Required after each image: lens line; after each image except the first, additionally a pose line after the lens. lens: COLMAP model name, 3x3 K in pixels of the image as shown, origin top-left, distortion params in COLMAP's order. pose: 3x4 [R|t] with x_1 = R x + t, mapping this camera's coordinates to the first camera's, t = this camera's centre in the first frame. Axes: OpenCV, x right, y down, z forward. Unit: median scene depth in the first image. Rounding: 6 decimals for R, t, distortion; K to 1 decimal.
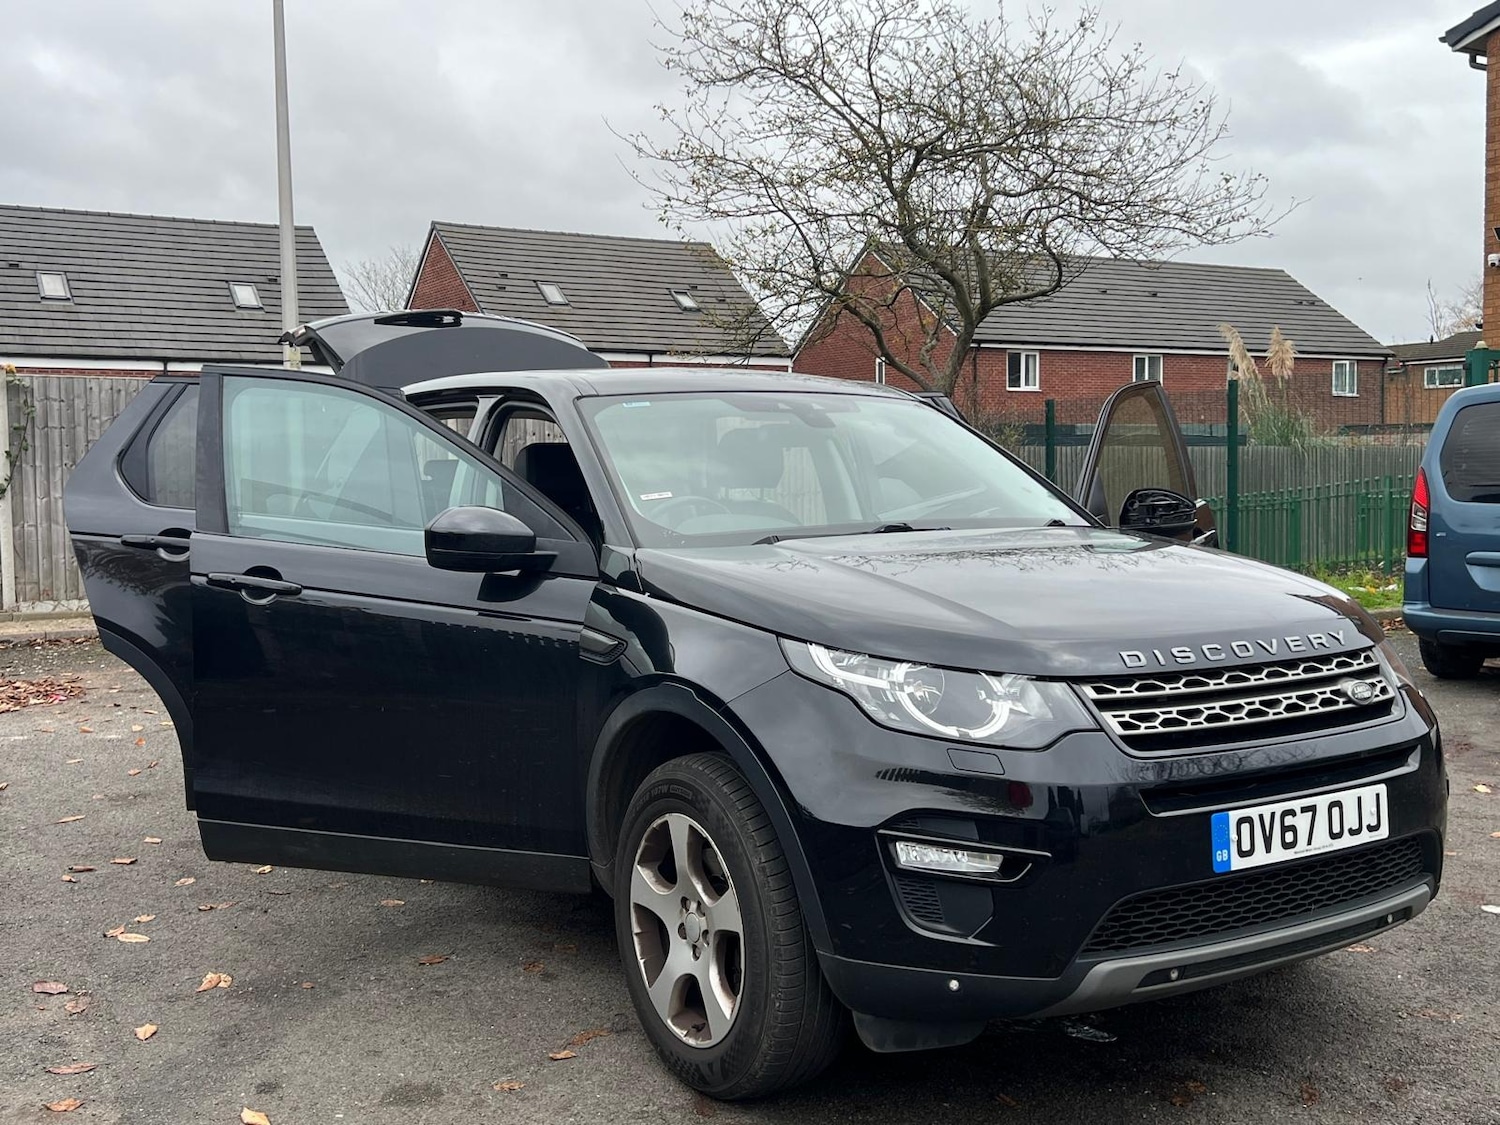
lens RADIAL K [[1526.5, 0, 722.9], [0, 1526.5, 559.7], [0, 0, 1]] dist [0.108787, -0.177225]
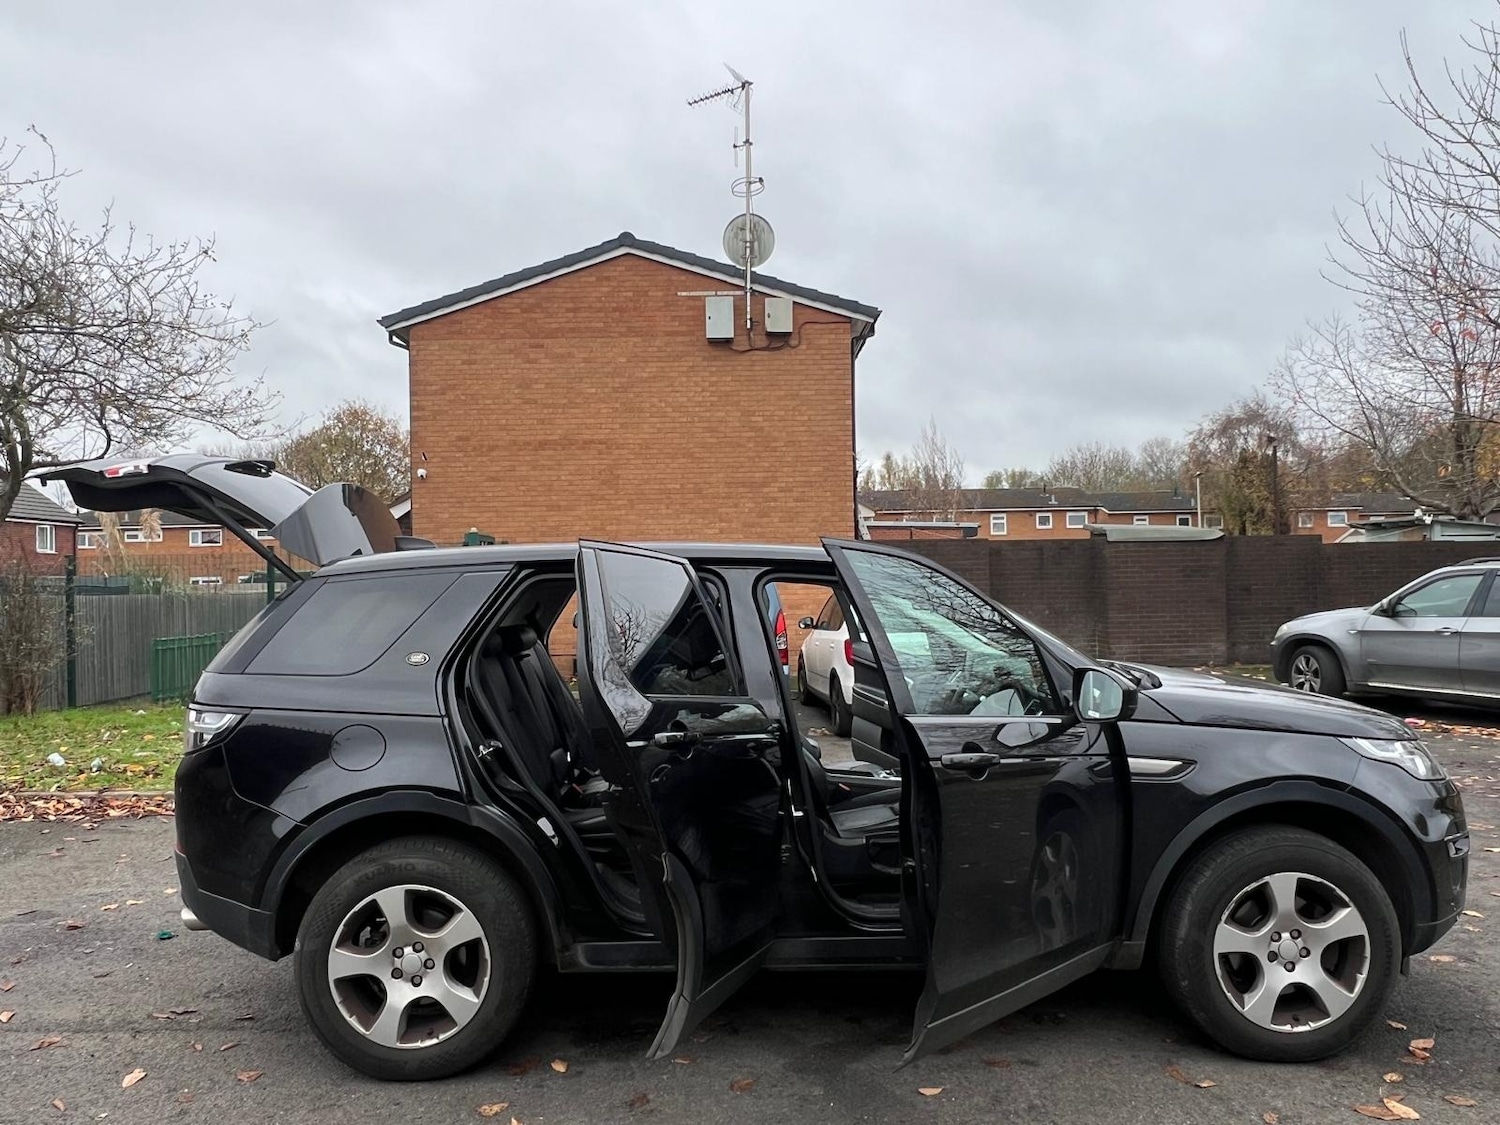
lens RADIAL K [[1087.6, 0, 752.5], [0, 1087.6, 576.9], [0, 0, 1]] dist [-0.003357, -0.000180]
pose [[0.508650, 0.008426, 0.860932, -1.154750], [0.065083, 0.996715, -0.048206, -0.091367], [-0.858510, 0.080552, 0.506430, 0.893102]]
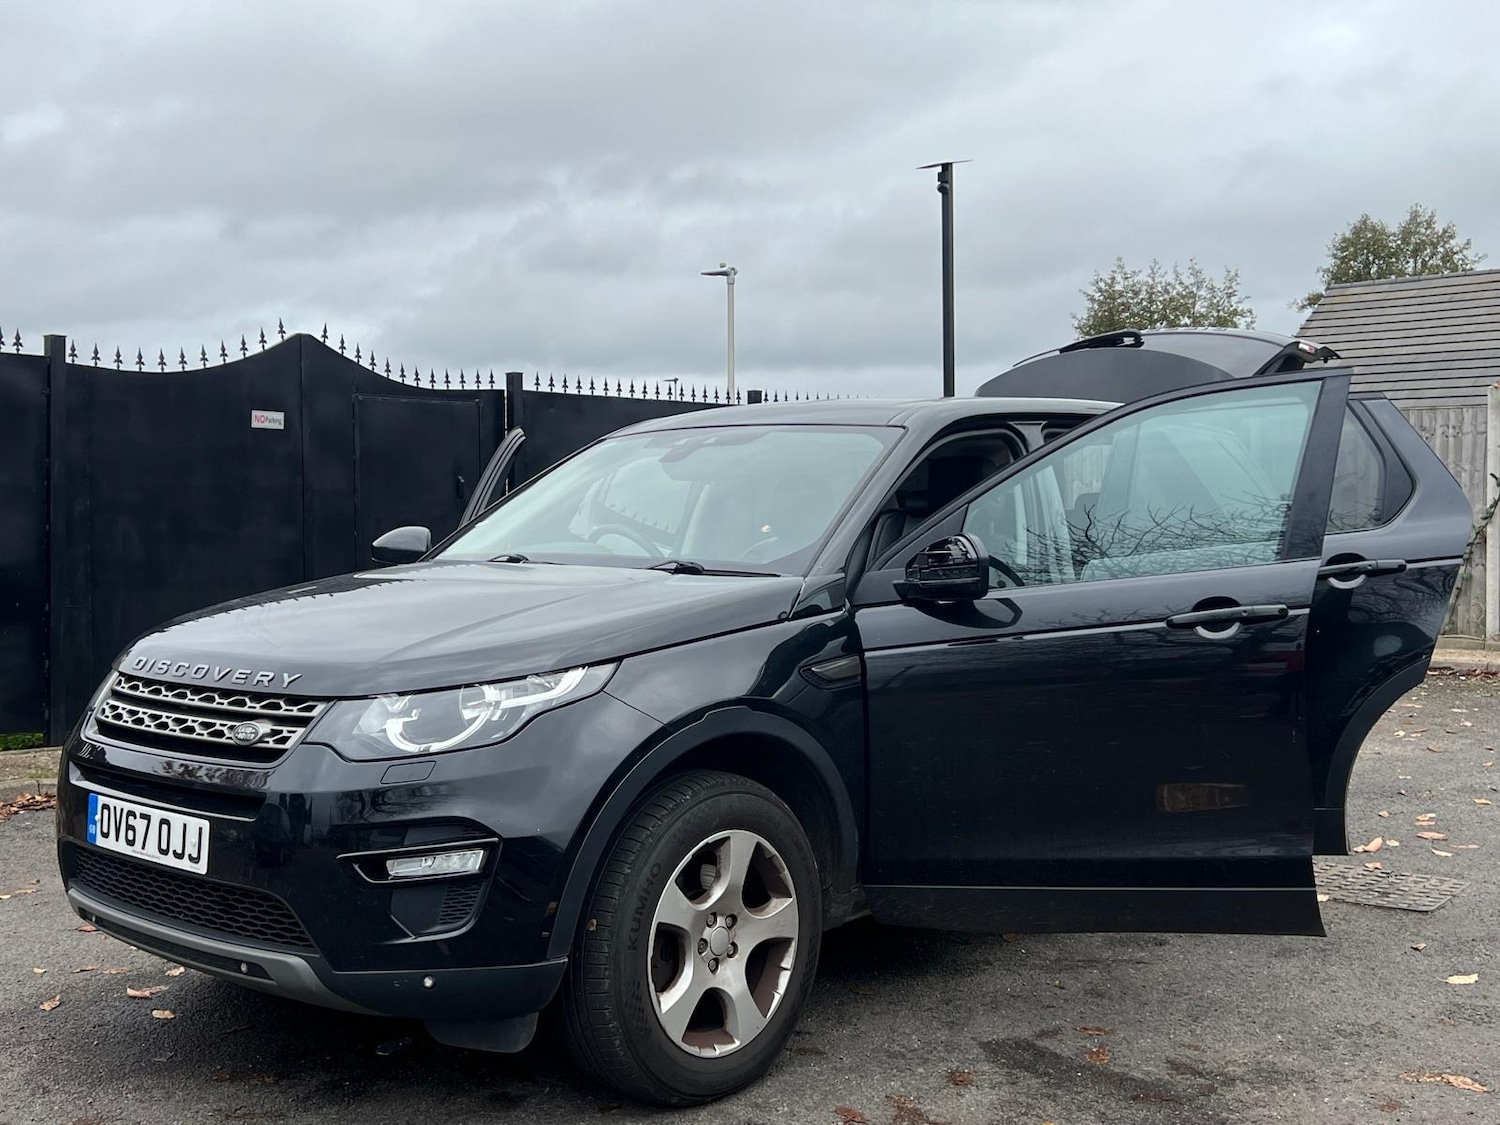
lens RADIAL K [[1637.8, 0, 741.9], [0, 1637.8, 559.3], [0, 0, 1]] dist [0.141105, -0.369336]
pose [[0.288893, 0.046015, -0.956255, 1.483978], [-0.059211, 0.997791, 0.030126, -0.076012], [0.955529, 0.047918, 0.290980, 0.961890]]
